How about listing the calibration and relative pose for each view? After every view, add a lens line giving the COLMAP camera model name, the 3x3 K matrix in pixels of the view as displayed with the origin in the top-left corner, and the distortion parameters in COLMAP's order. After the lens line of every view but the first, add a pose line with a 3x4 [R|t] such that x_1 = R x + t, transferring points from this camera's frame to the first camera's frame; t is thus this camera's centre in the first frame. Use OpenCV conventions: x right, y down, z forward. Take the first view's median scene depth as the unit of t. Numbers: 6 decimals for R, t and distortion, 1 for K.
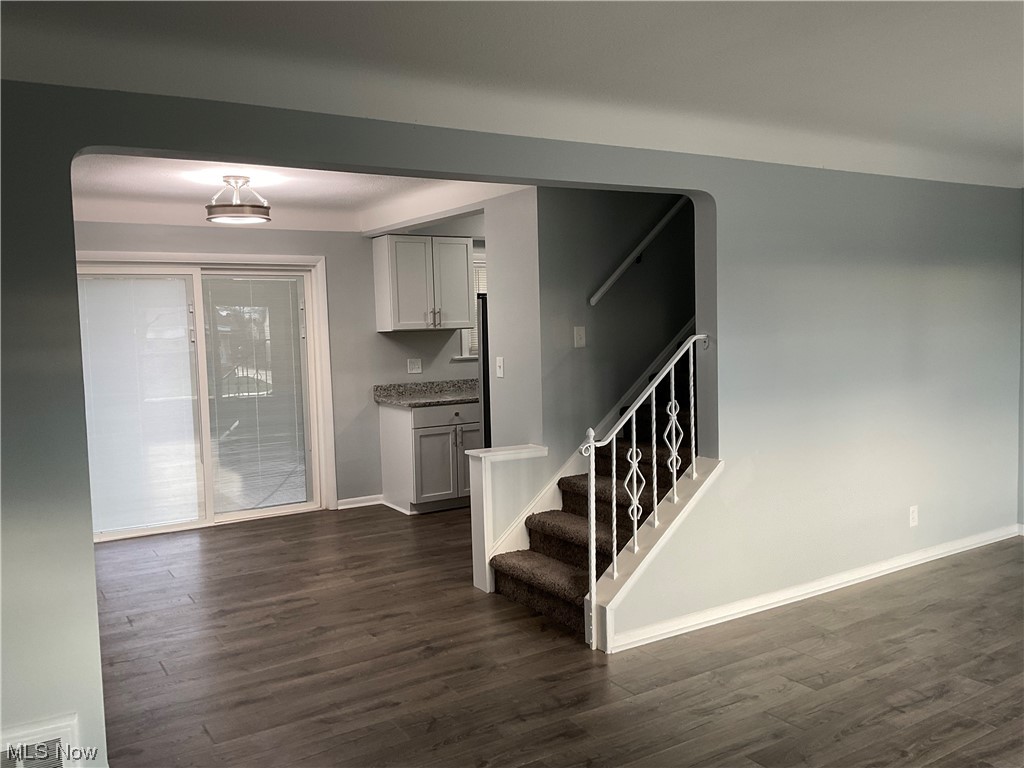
lens RADIAL K [[863.0, 0, 512.0], [0, 863.0, 384.0], [0, 0, 1]] dist [-0.007786, 0.000206]
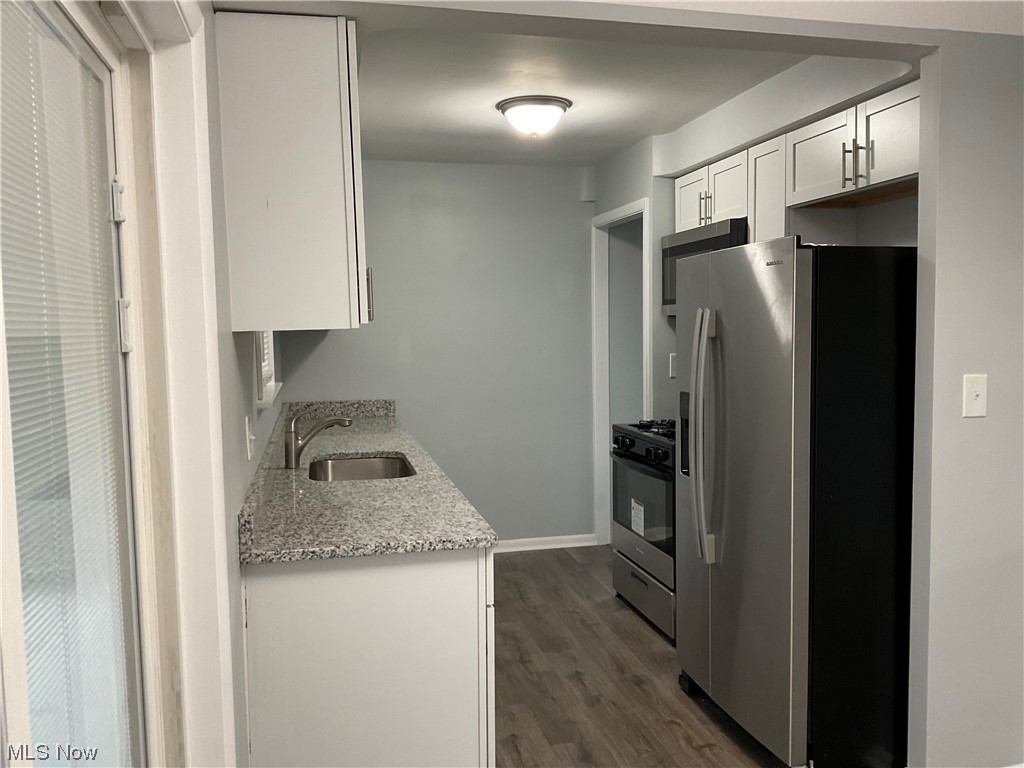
lens RADIAL K [[870.8, 0, 517.3], [0, 870.8, 389.2], [0, 0, 1]] dist [0.057542, -0.167206]
pose [[0.333797, -0.053919, 0.941102, -0.413011], [0.077125, 0.996578, 0.029742, -0.042737], [-0.939485, 0.062655, 0.336813, 0.811056]]
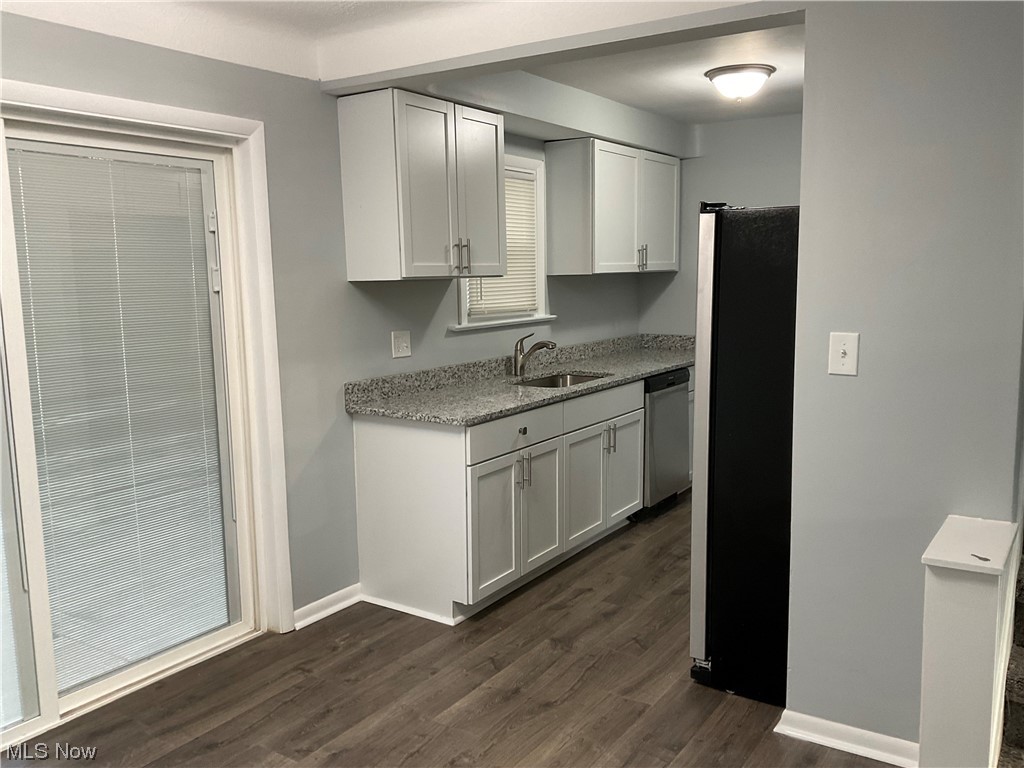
lens RADIAL K [[870.8, 0, 517.3], [0, 870.8, 389.2], [0, 0, 1]] dist [0.057542, -0.167206]
pose [[0.912904, -0.042871, 0.405917, -0.284752], [0.020395, 0.998018, 0.059537, -0.024633], [-0.407665, -0.046073, 0.911969, 0.476626]]
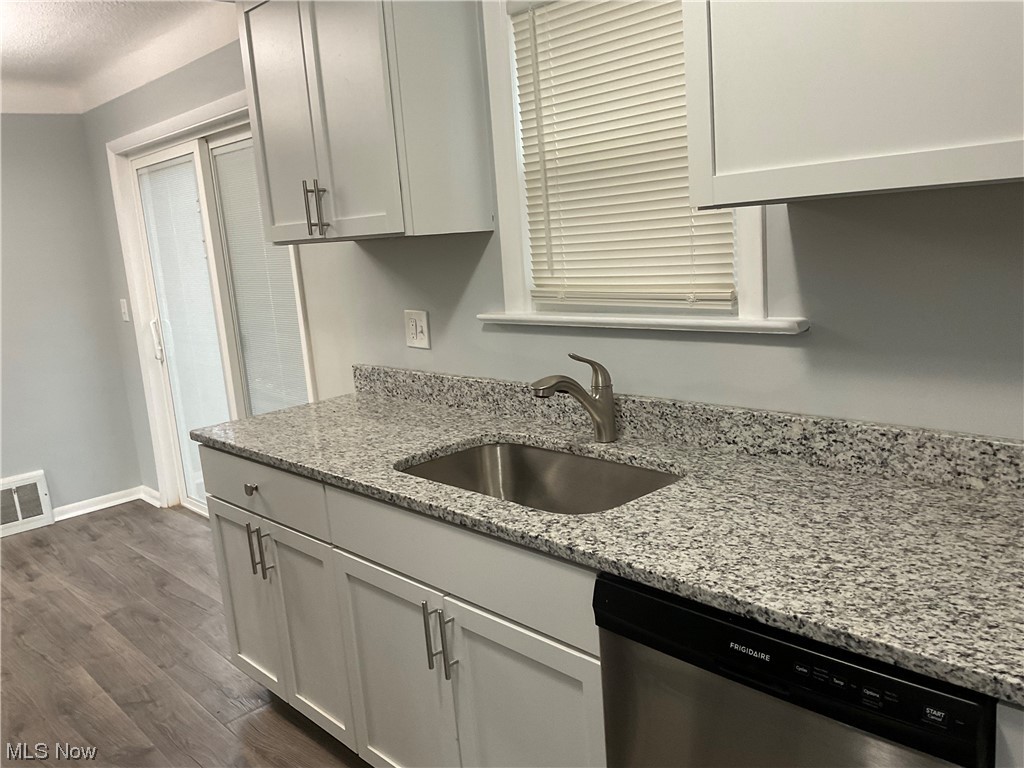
lens RADIAL K [[863.0, 0, 512.0], [0, 863.0, 384.0], [0, 0, 1]] dist [-0.007786, 0.000206]
pose [[0.159256, 0.190812, -0.968622, 0.282380], [0.003836, 0.981017, 0.193884, -0.073926], [0.987230, -0.034593, 0.155501, 1.022153]]
